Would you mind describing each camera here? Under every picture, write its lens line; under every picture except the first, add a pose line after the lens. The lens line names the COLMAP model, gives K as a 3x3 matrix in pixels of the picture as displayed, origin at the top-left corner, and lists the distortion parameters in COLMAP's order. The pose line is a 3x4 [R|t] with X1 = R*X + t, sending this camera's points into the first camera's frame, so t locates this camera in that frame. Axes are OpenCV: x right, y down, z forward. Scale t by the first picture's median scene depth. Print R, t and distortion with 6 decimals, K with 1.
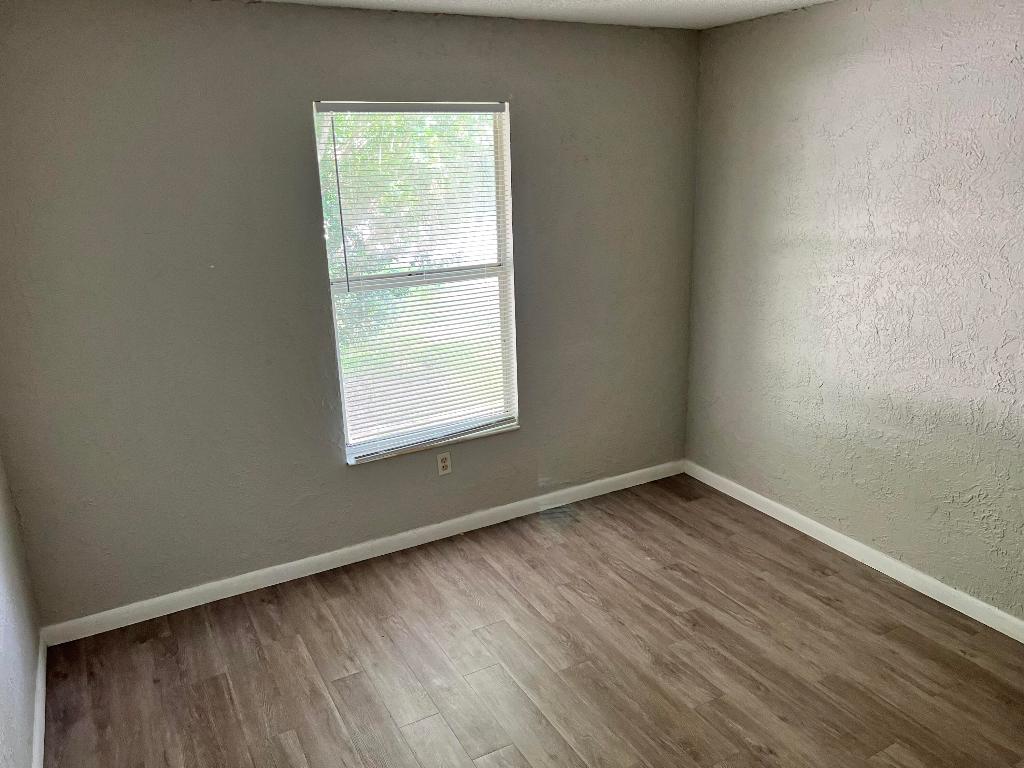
lens RADIAL K [[772.0, 0, 512.6], [0, 772.0, 380.6], [0, 0, 1]] dist [0.005863, 0.002740]
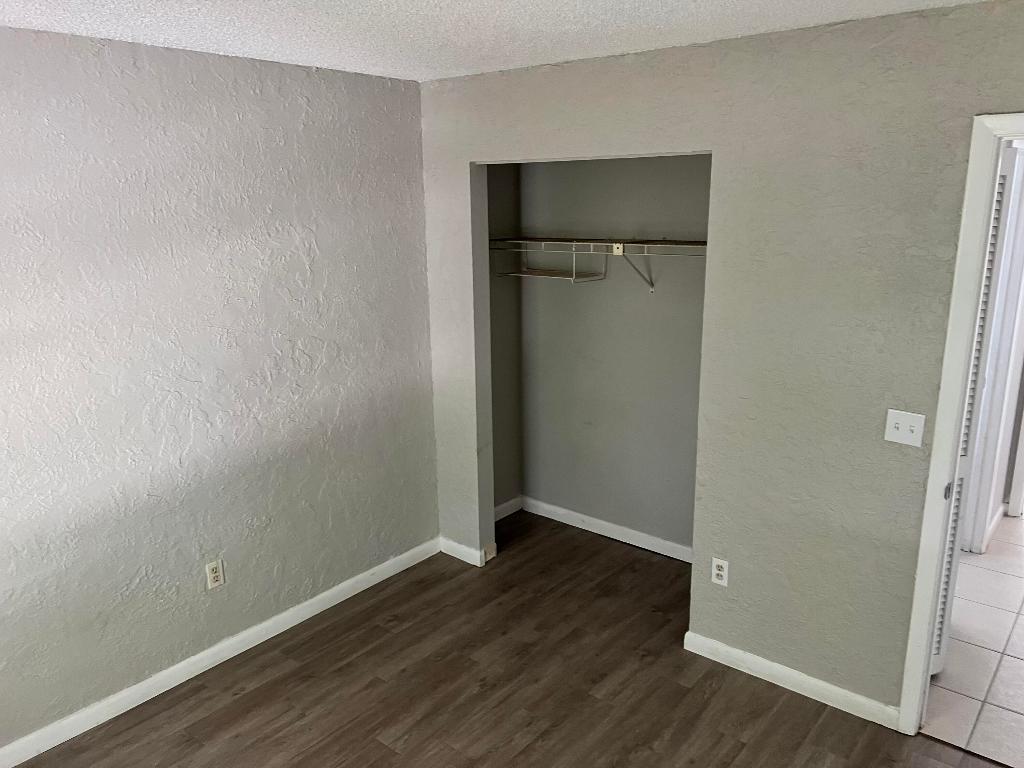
lens RADIAL K [[772.0, 0, 512.9], [0, 772.0, 388.3], [0, 0, 1]] dist [0.005863, 0.002740]
pose [[-0.367149, -0.194591, 0.909580, -0.421790], [0.287115, 0.906413, 0.309807, -0.238761], [-0.884741, 0.374899, -0.276919, 0.788232]]
